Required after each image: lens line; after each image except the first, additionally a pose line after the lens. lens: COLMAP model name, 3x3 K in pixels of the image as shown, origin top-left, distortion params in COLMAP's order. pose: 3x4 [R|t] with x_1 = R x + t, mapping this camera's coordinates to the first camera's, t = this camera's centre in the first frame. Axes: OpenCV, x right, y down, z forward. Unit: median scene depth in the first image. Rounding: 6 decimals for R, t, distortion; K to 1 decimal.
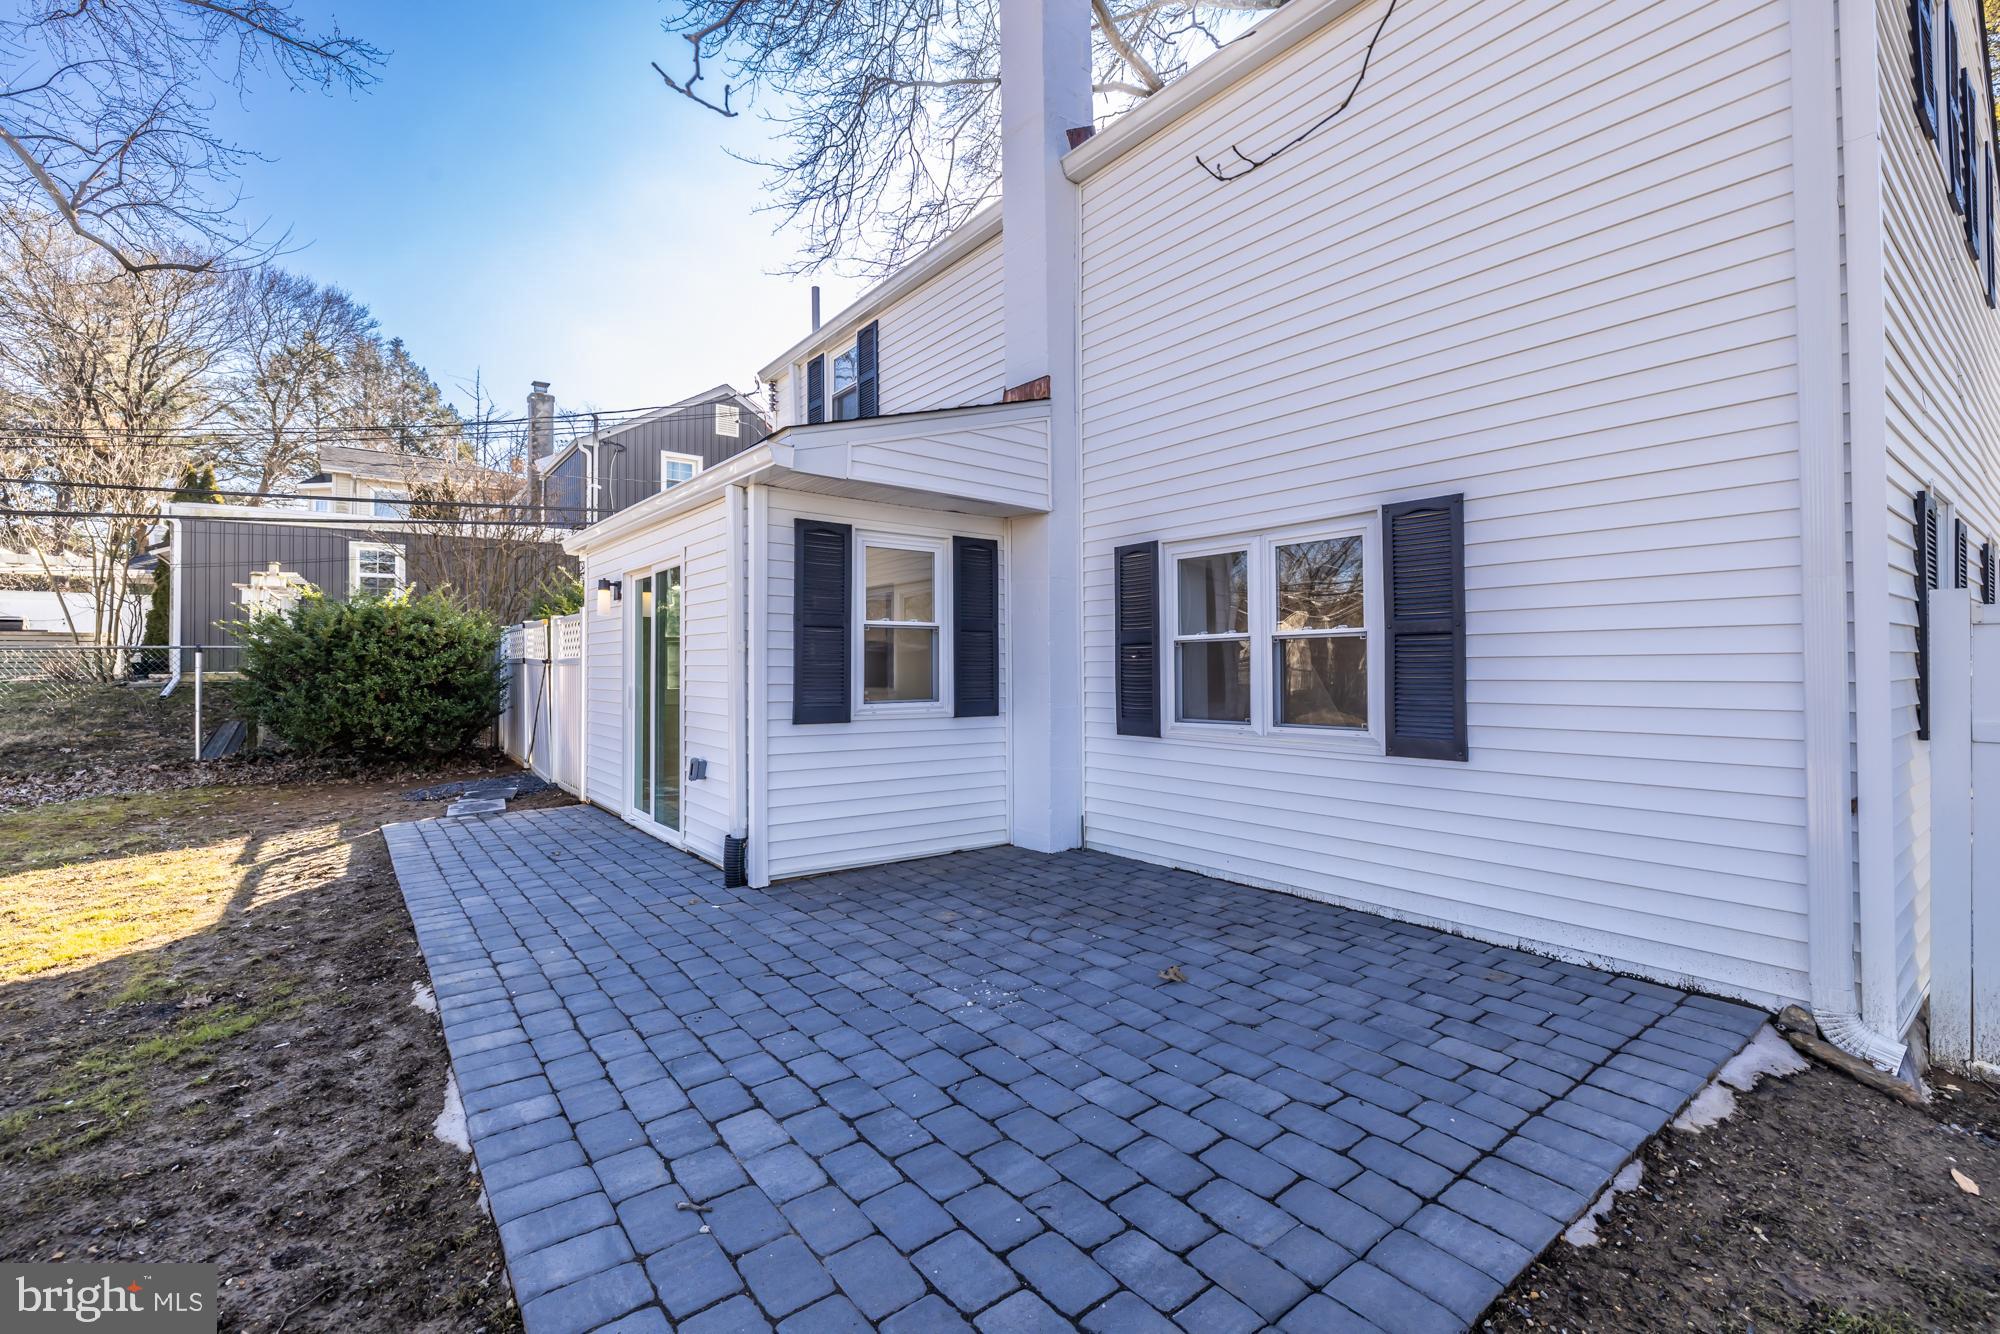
lens RADIAL K [[868.2, 0, 1004.8], [0, 868.2, 654.6], [0, 0, 1]] dist [-0.010260, 0.000071]
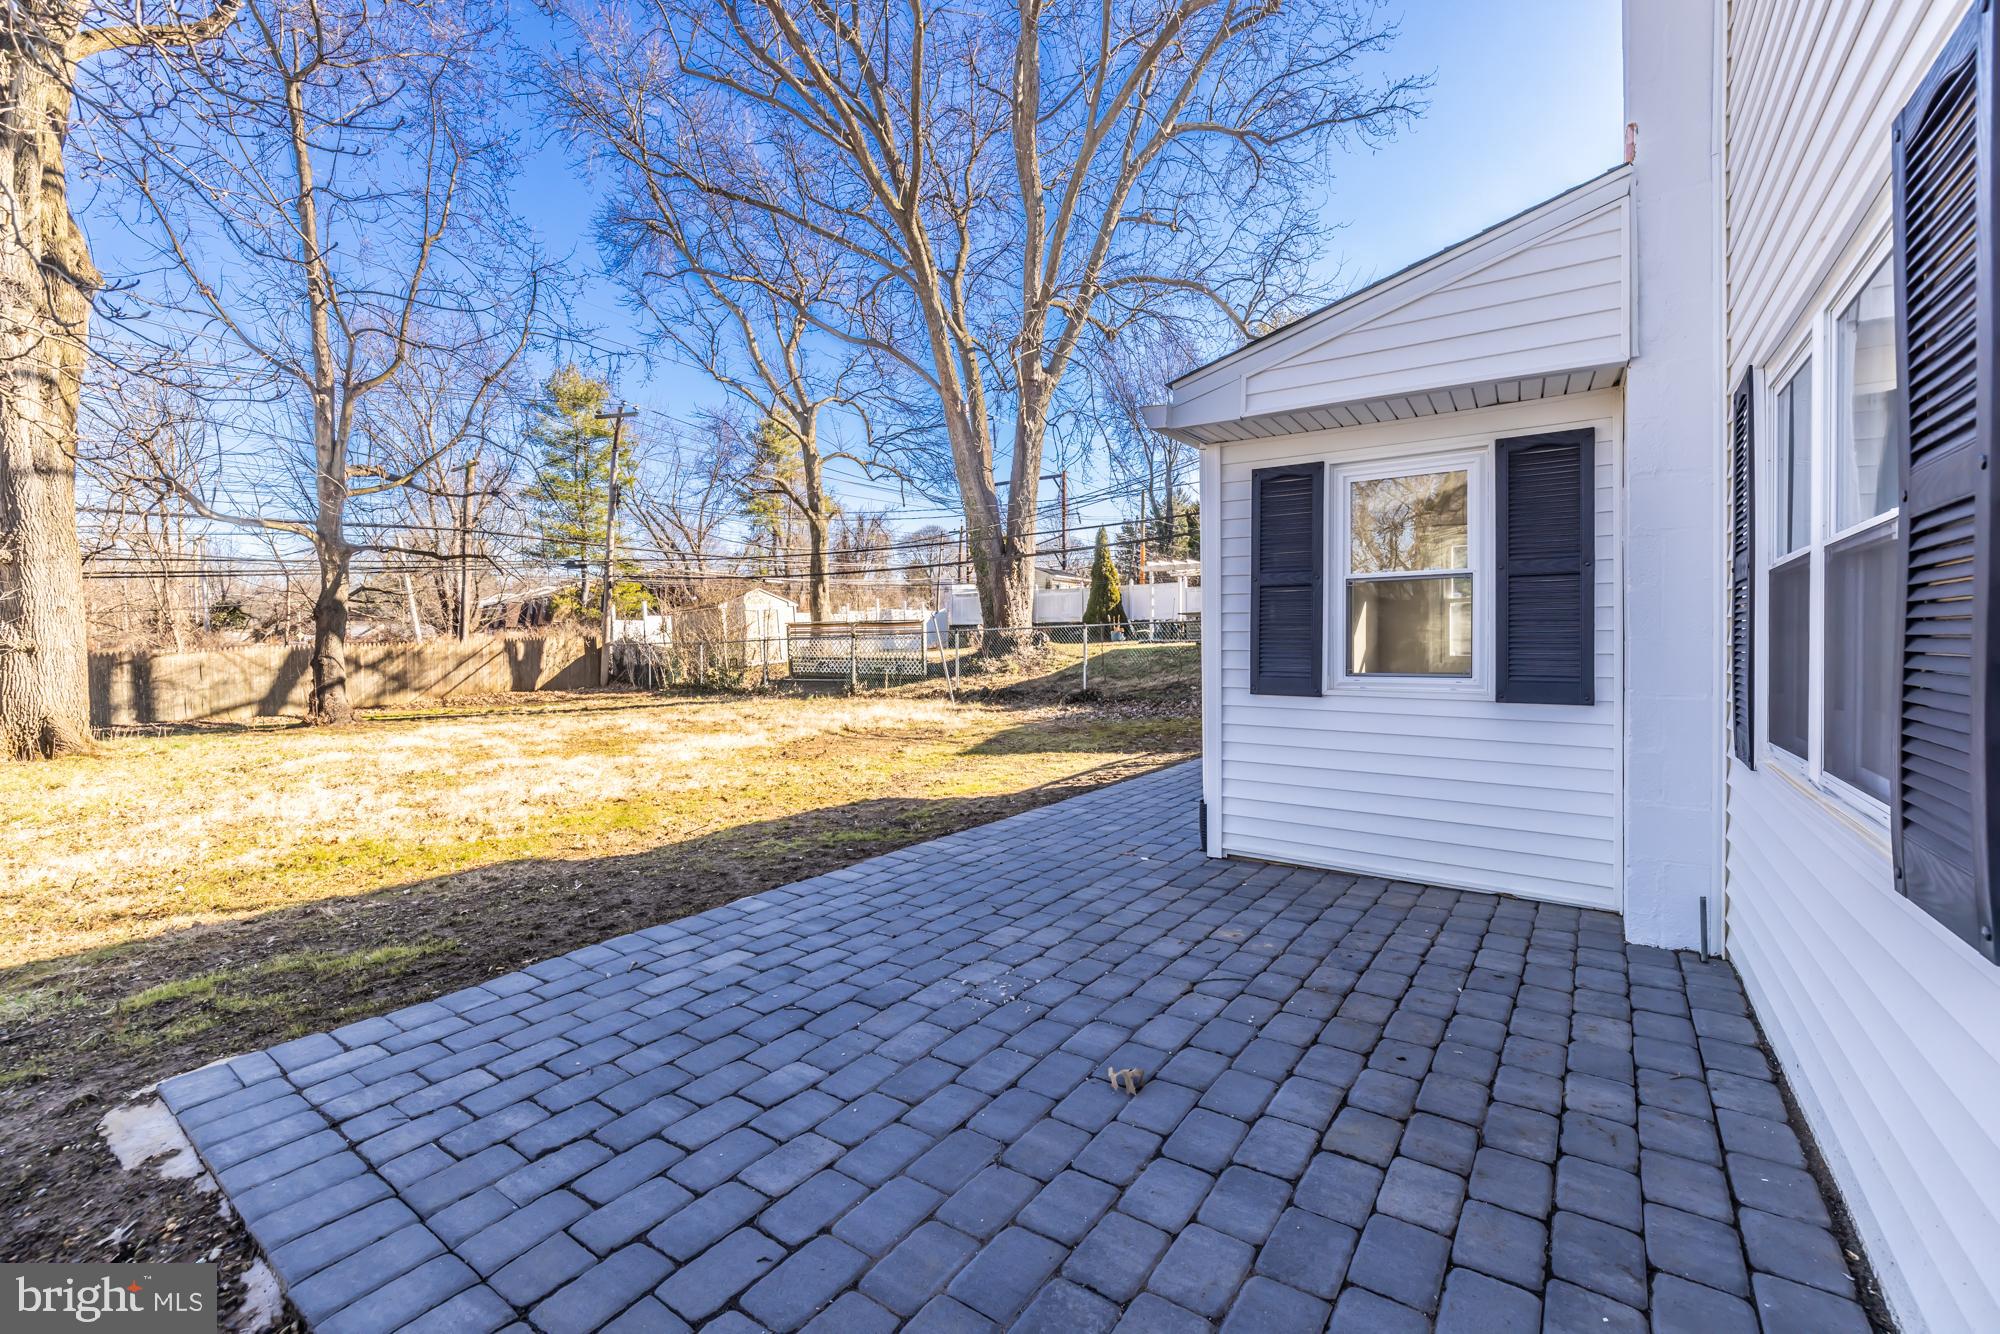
lens RADIAL K [[838.3, 0, 993.9], [0, 838.3, 645.5], [0, 0, 1]] dist [0.000900, -0.000150]
pose [[0.293549, 0.010199, -0.955890, 0.705263], [0.020014, 0.999658, 0.016812, 0.011299], [0.955735, -0.024067, 0.293245, 0.632111]]
